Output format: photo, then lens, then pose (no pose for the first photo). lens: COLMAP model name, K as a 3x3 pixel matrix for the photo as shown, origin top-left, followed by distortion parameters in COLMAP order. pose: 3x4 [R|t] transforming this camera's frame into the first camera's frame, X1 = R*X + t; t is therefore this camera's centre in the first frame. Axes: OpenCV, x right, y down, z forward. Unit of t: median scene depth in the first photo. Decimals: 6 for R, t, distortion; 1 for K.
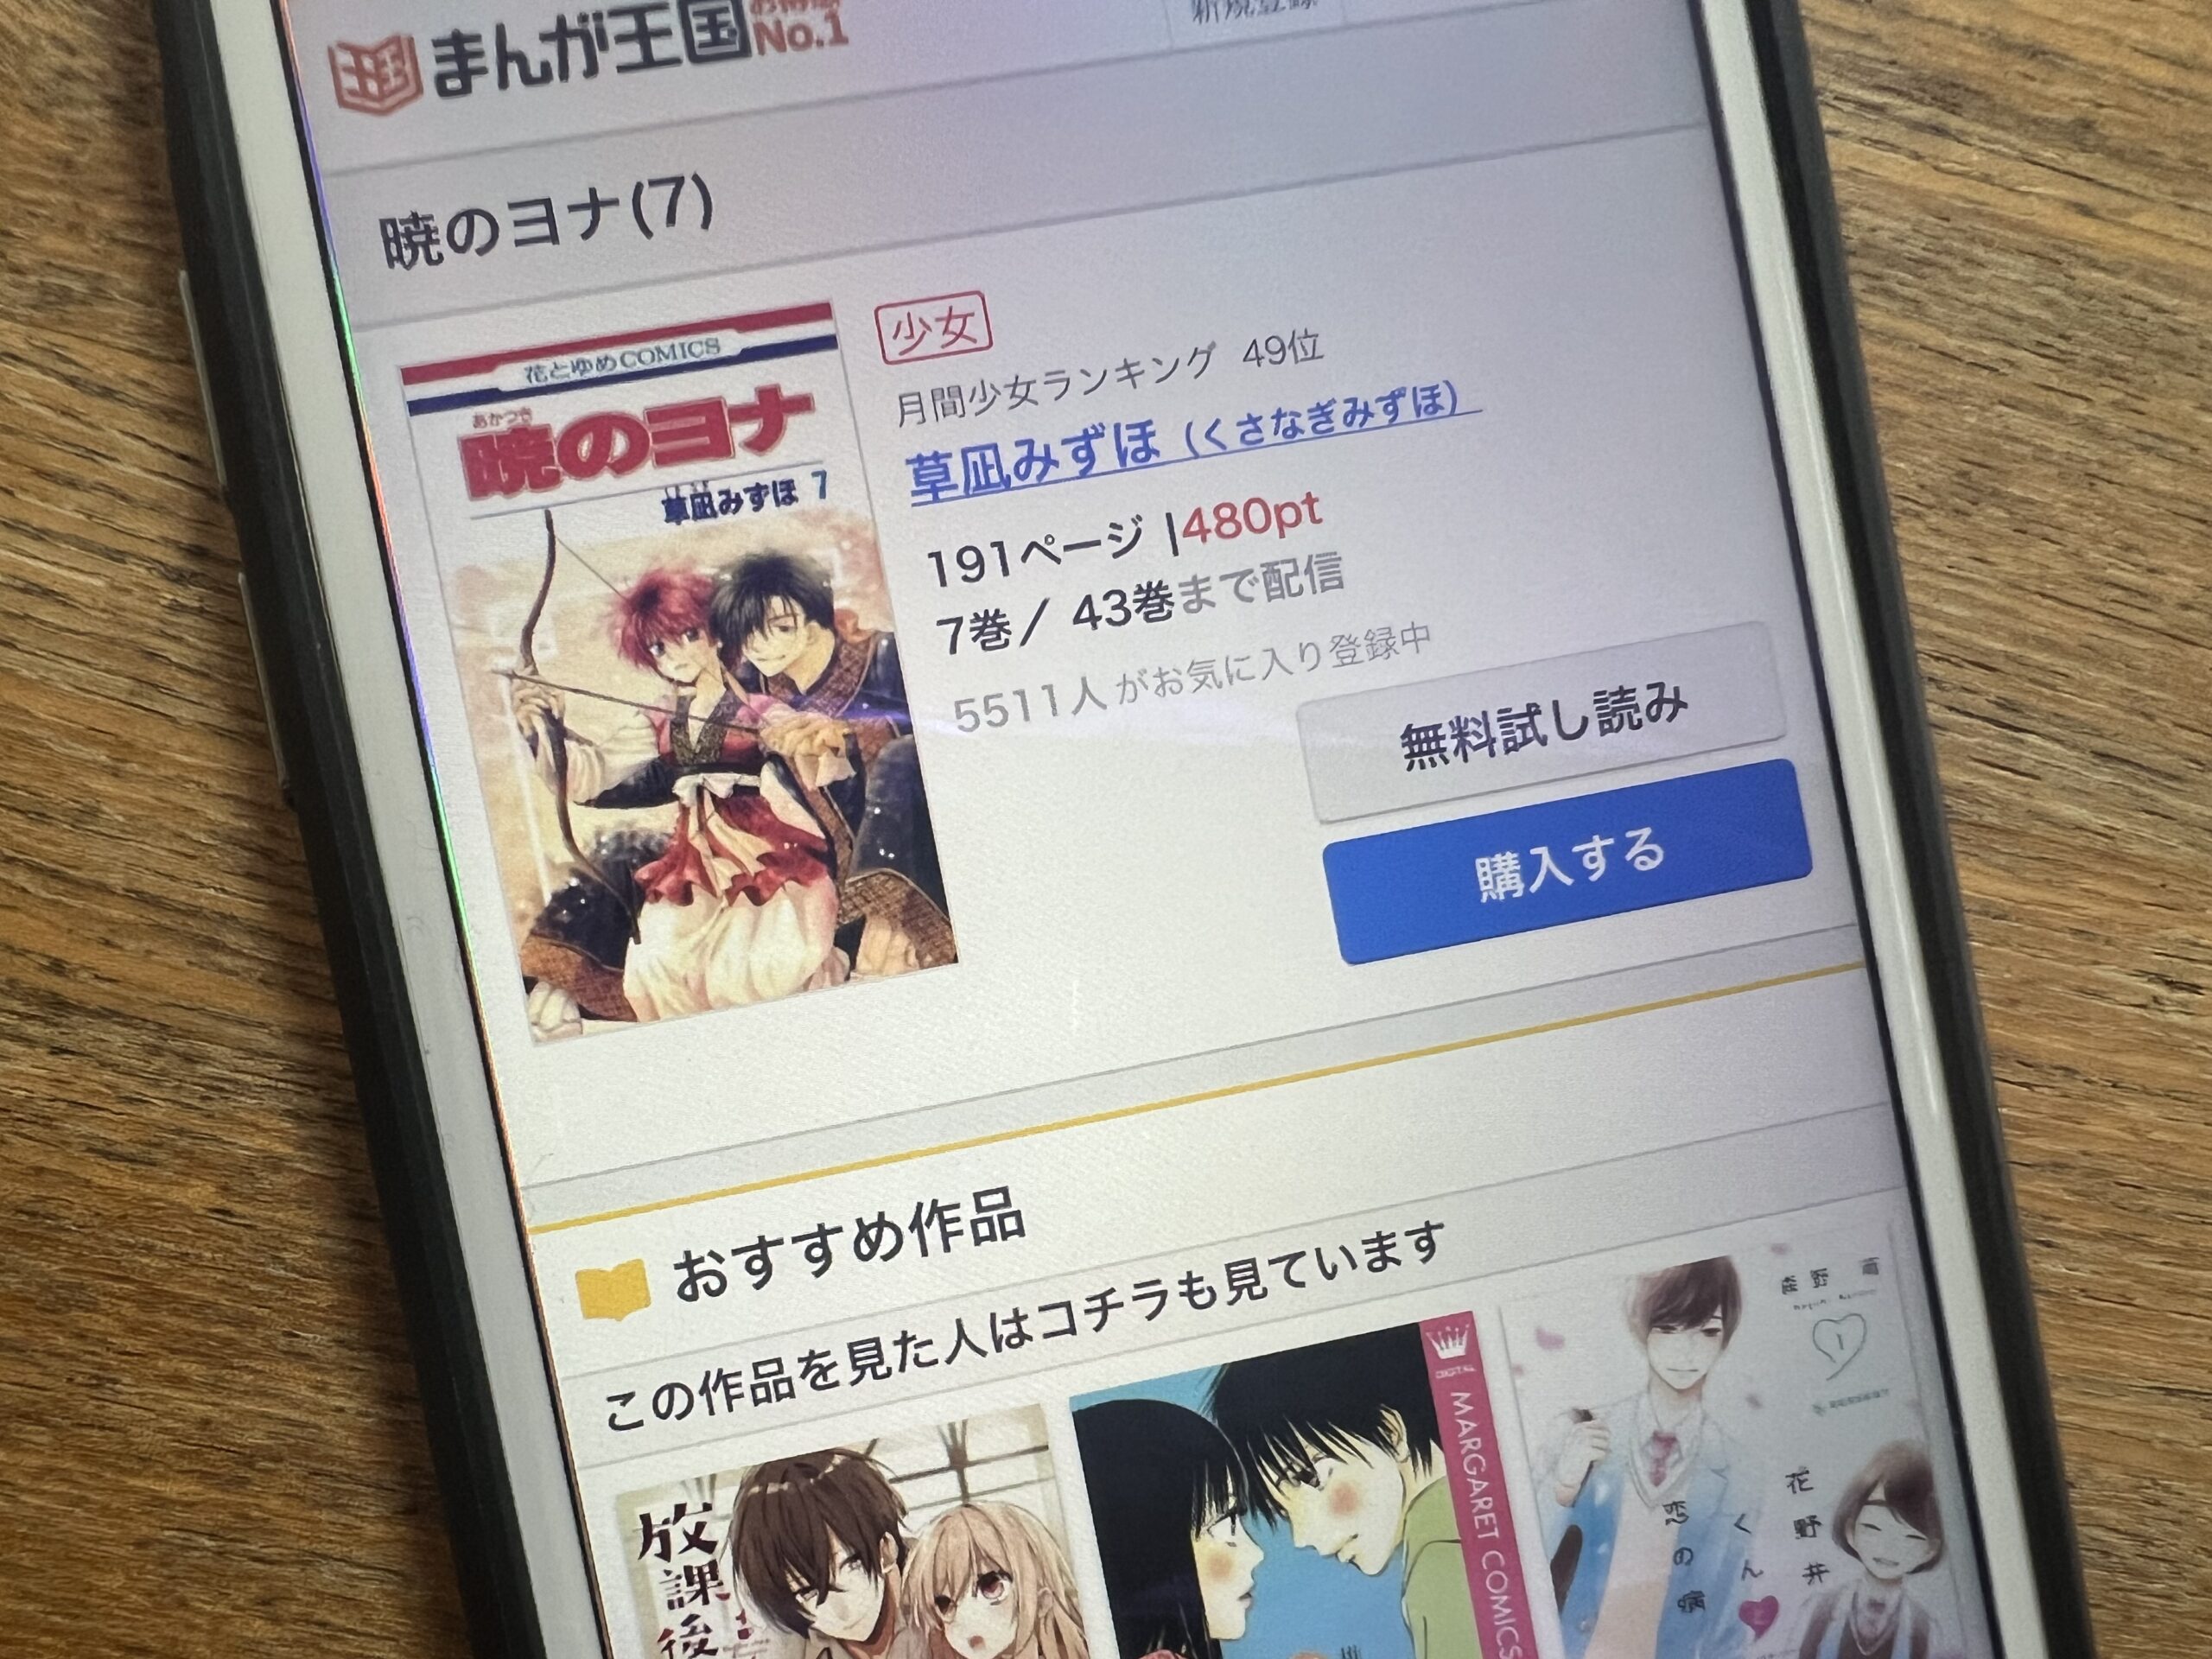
lens RADIAL K [[1691.3, 0, 964.4], [0, 1691.3, 1096.7], [0, 0, 1]] dist [0.001410, -0.006433]
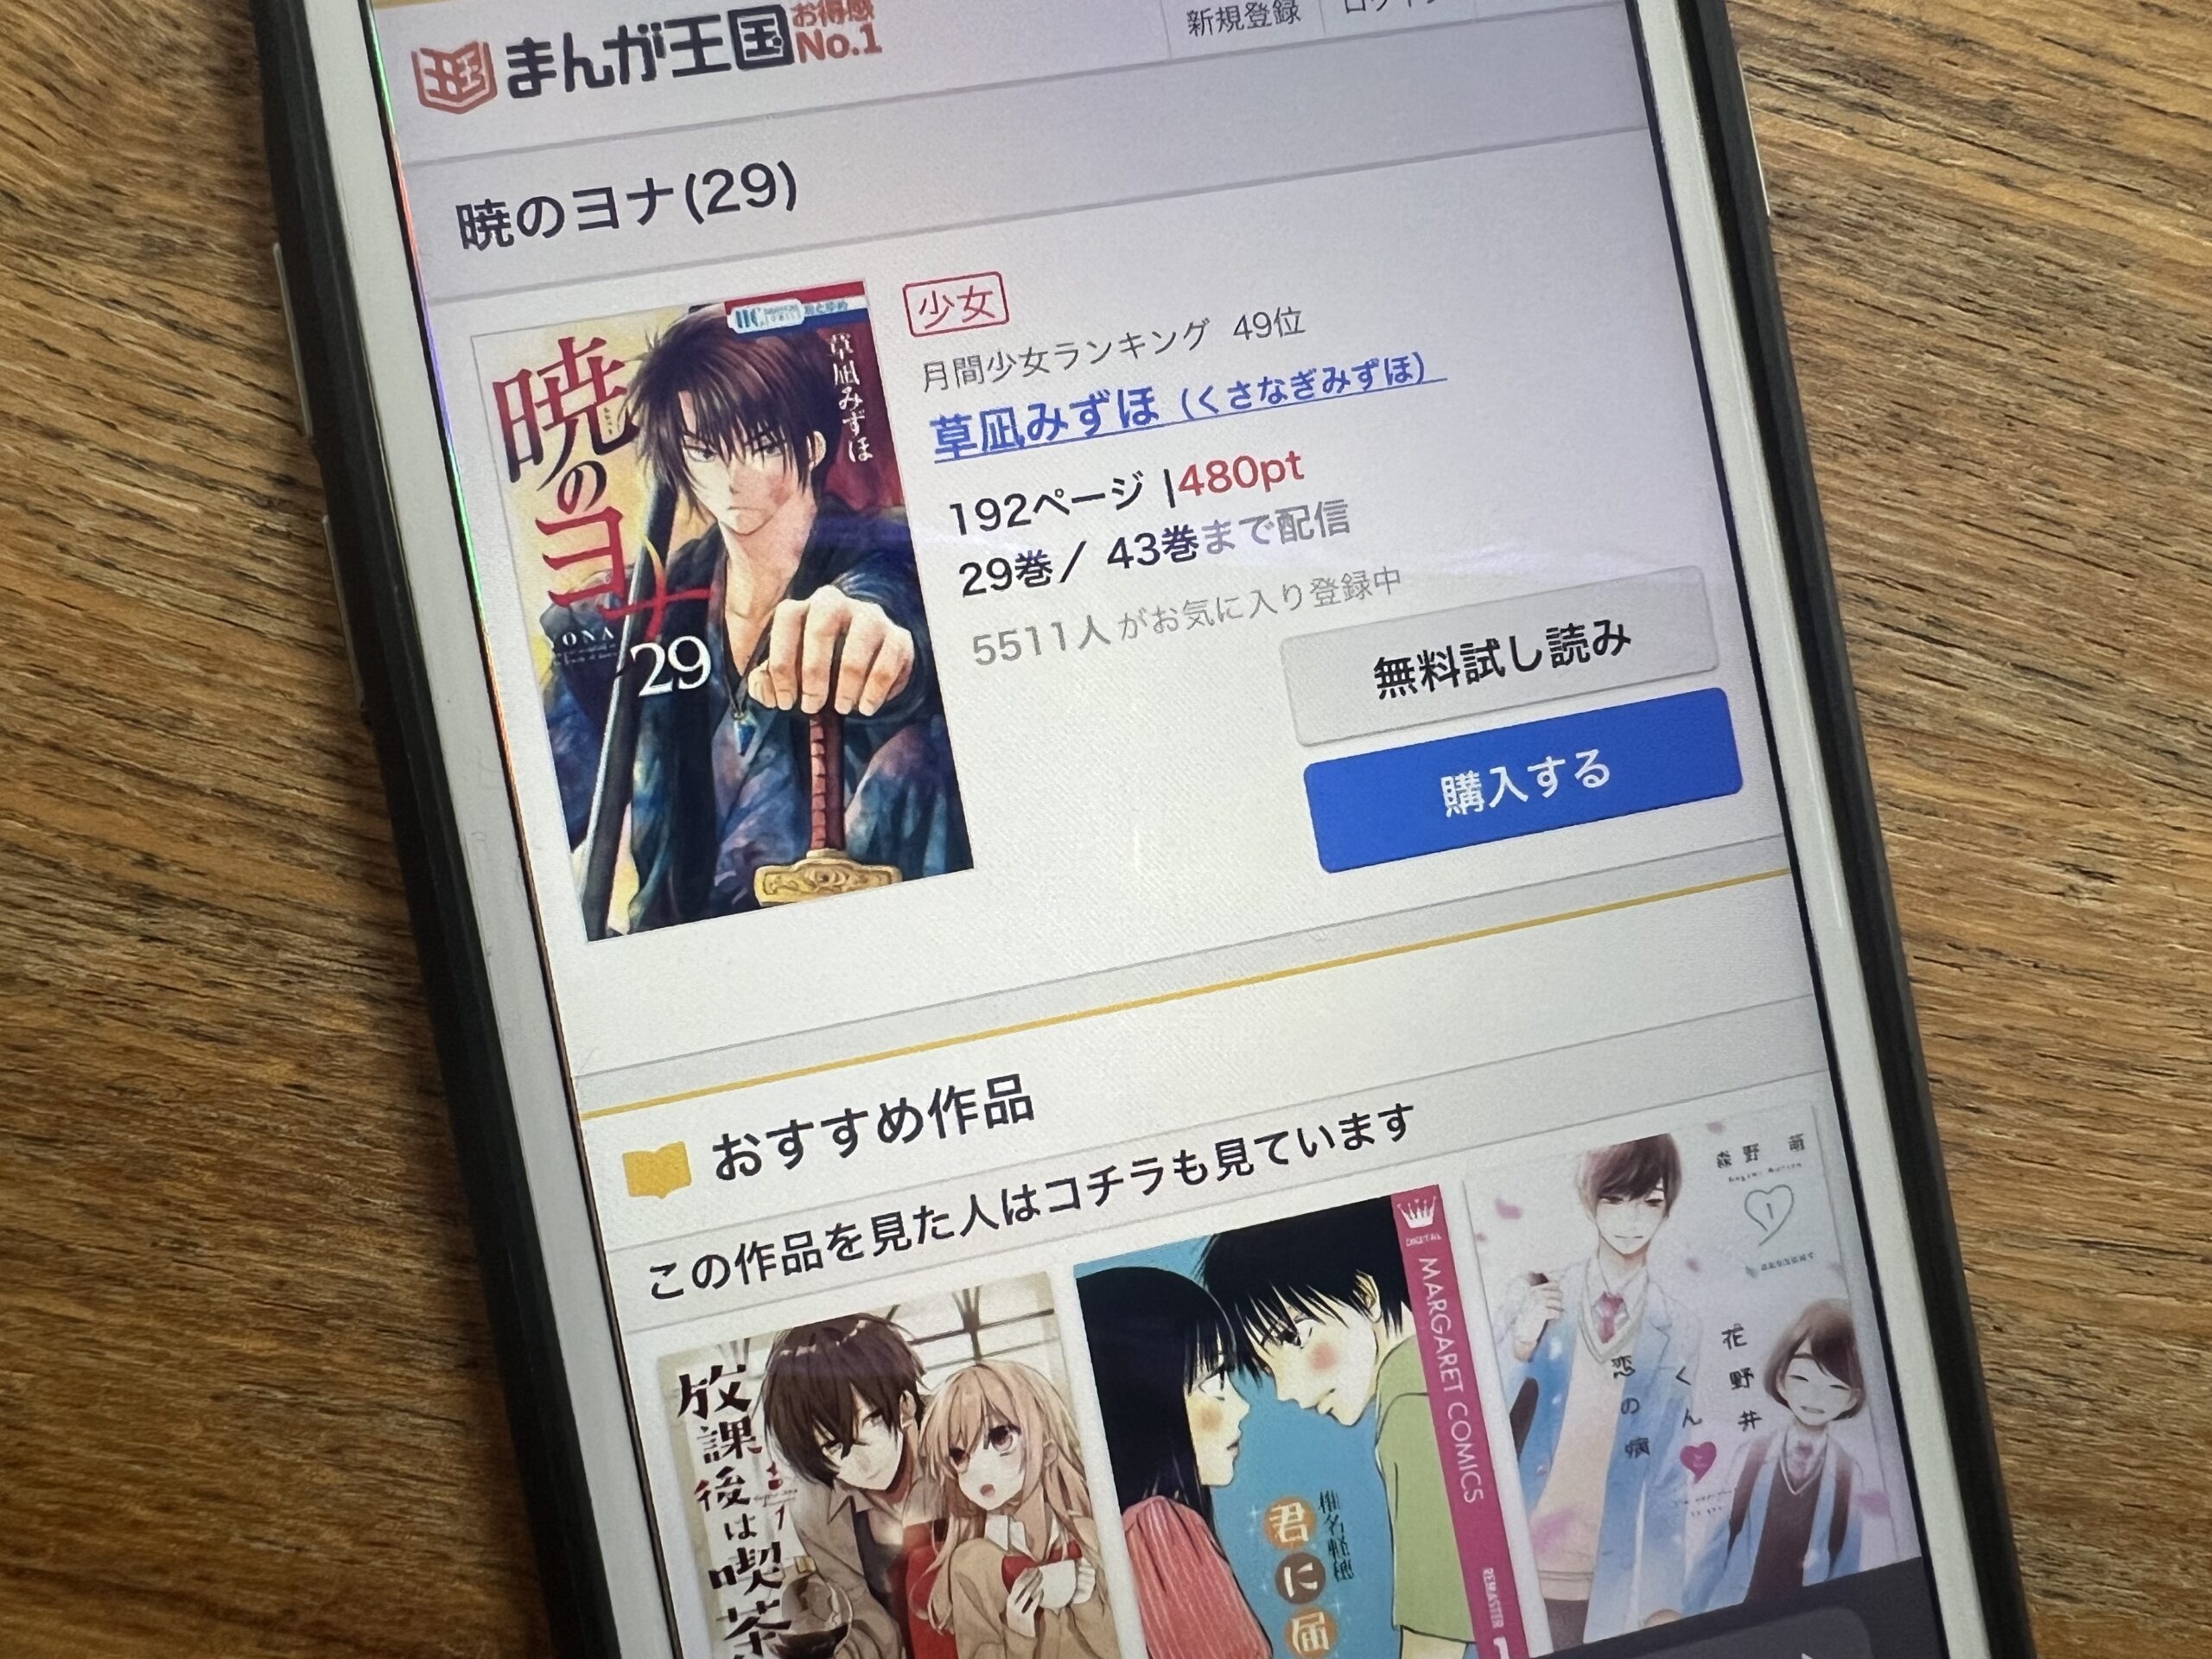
lens RADIAL K [[1693.1, 0, 1102.1], [0, 1693.1, 835.9], [0, 0, 1]] dist [0.002362, -0.009810]
pose [[0.999613, 0.005006, 0.027371, 0.048608], [-0.004309, 0.999667, -0.025440, -0.073512], [-0.027489, 0.025313, 0.999302, -0.109931]]
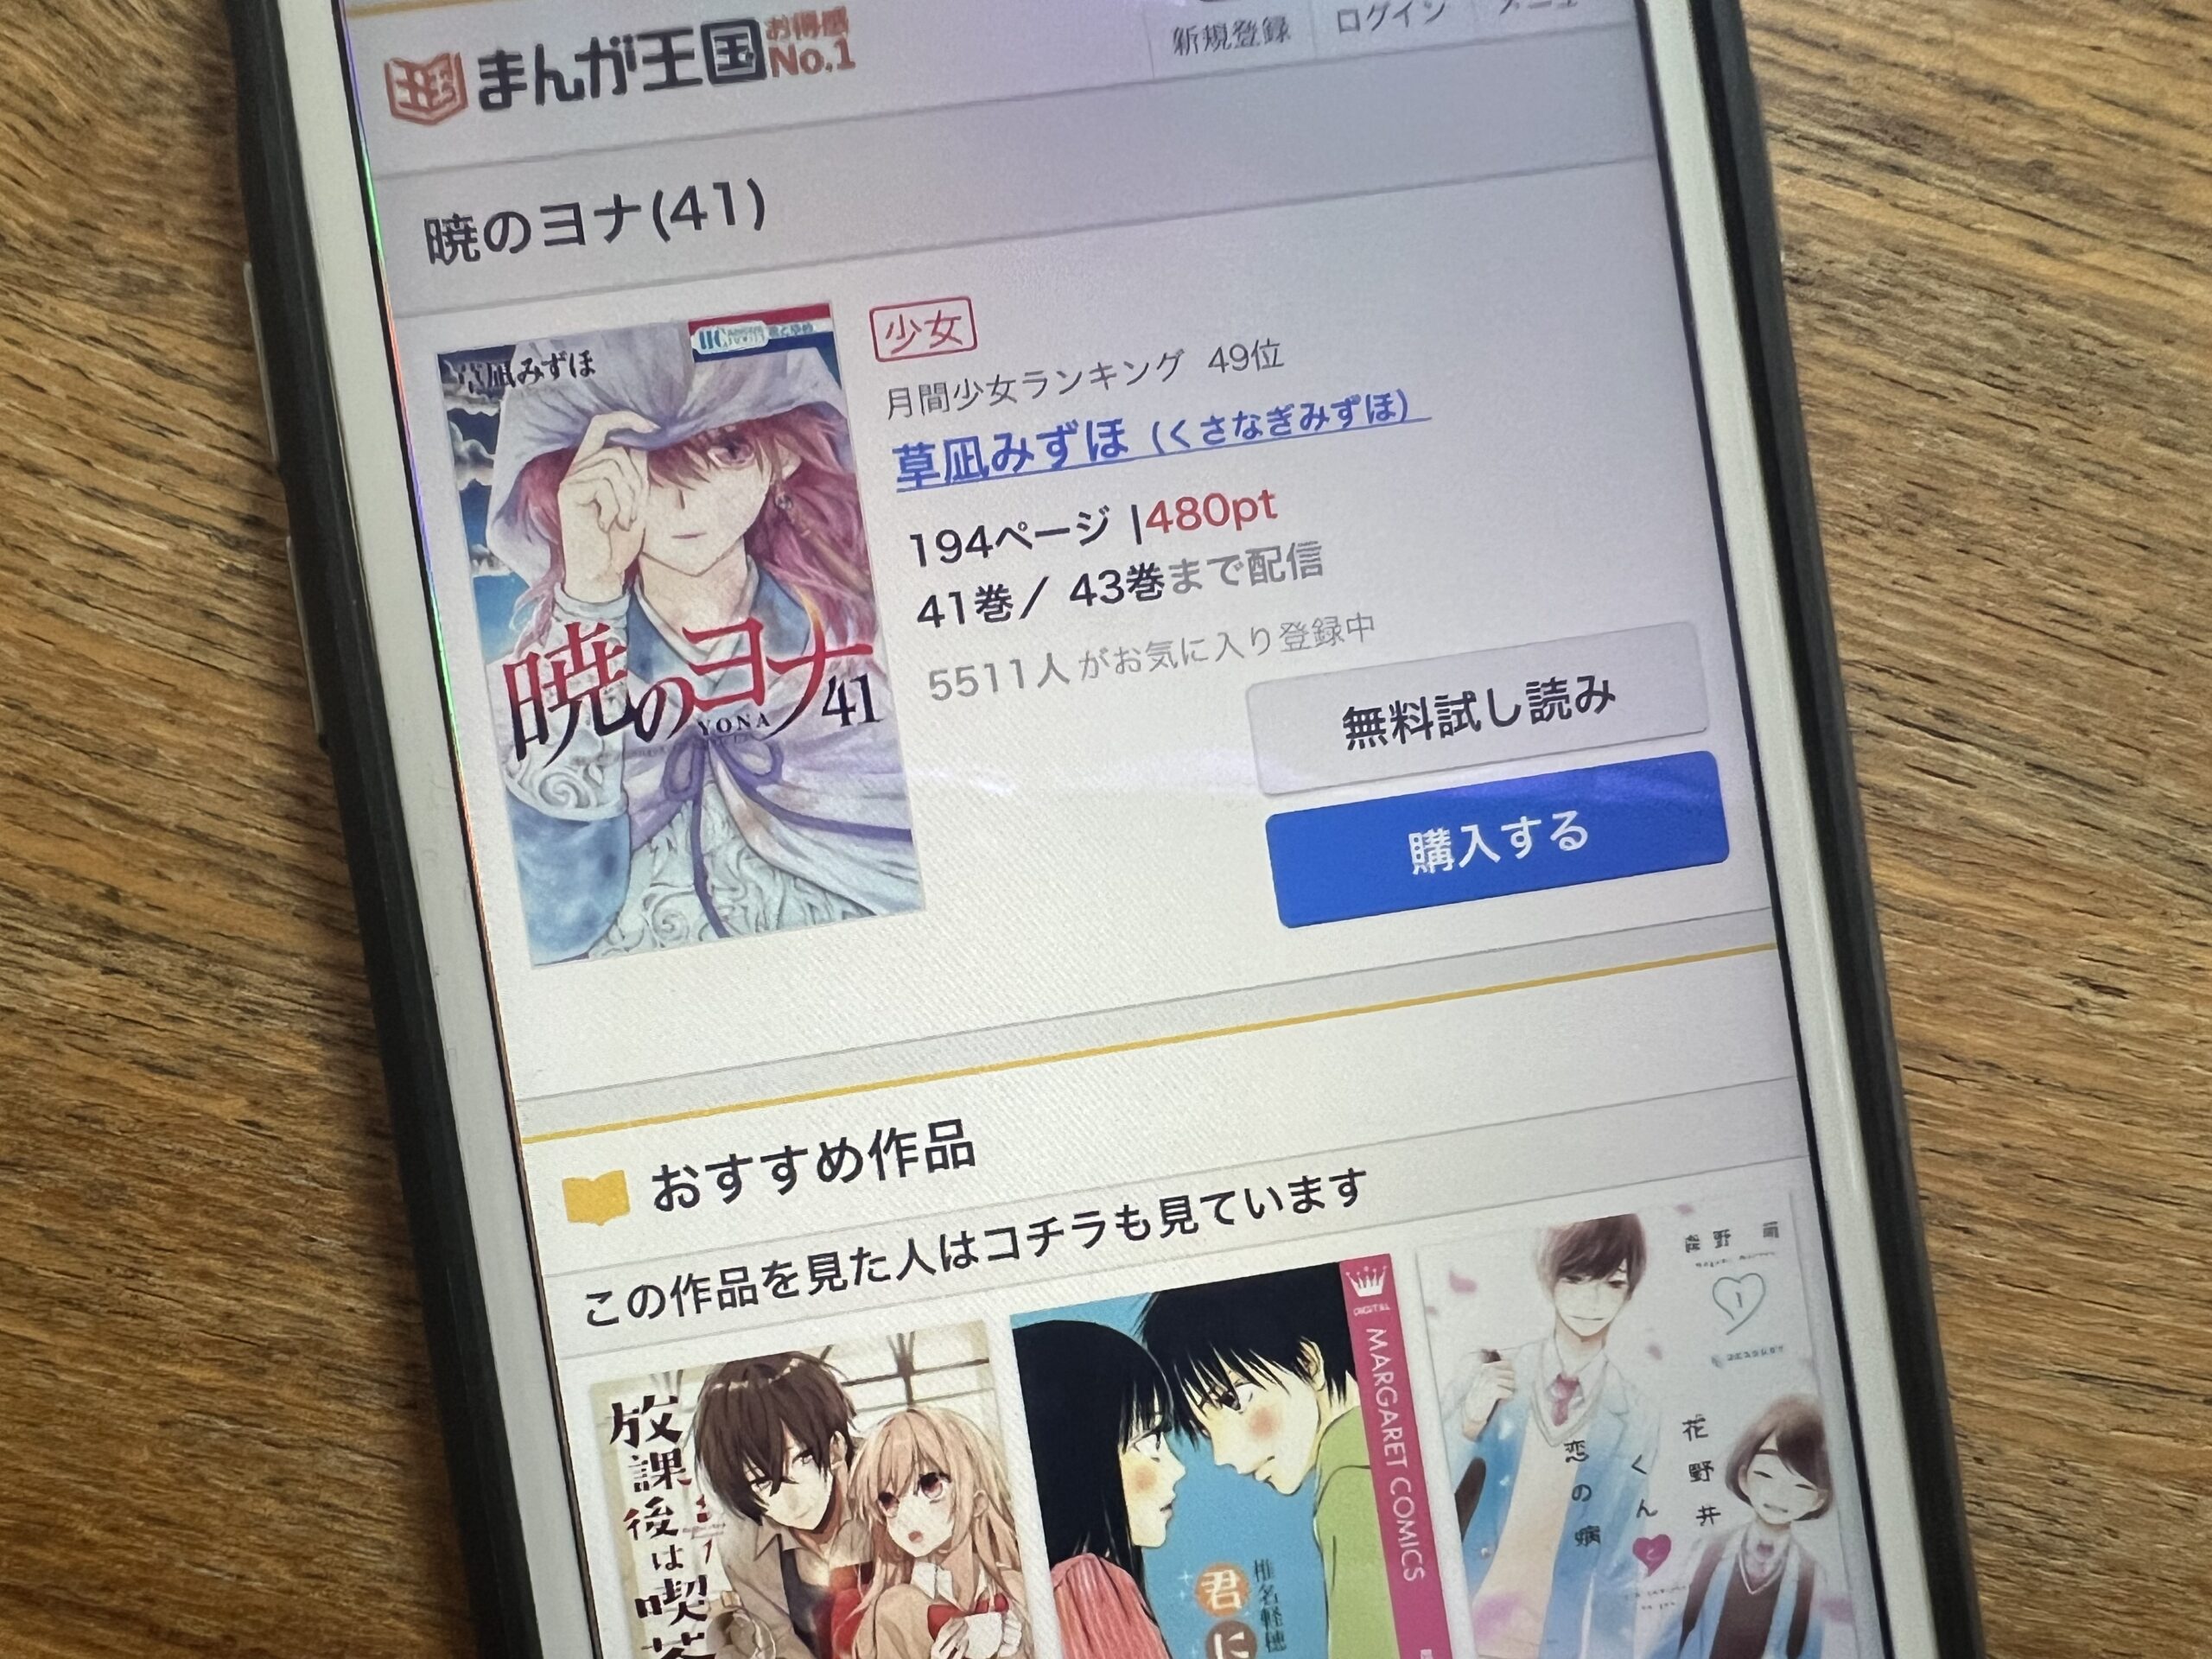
lens RADIAL K [[1694.2, 0, 954.9], [0, 1694.2, 1122.6], [0, 0, 1]] dist [-0.000364, -0.004654]
pose [[0.998627, 0.038976, -0.035012, 0.059098], [-0.039102, 0.999231, -0.002916, 0.057748], [0.034872, 0.004281, 0.999383, -0.086894]]
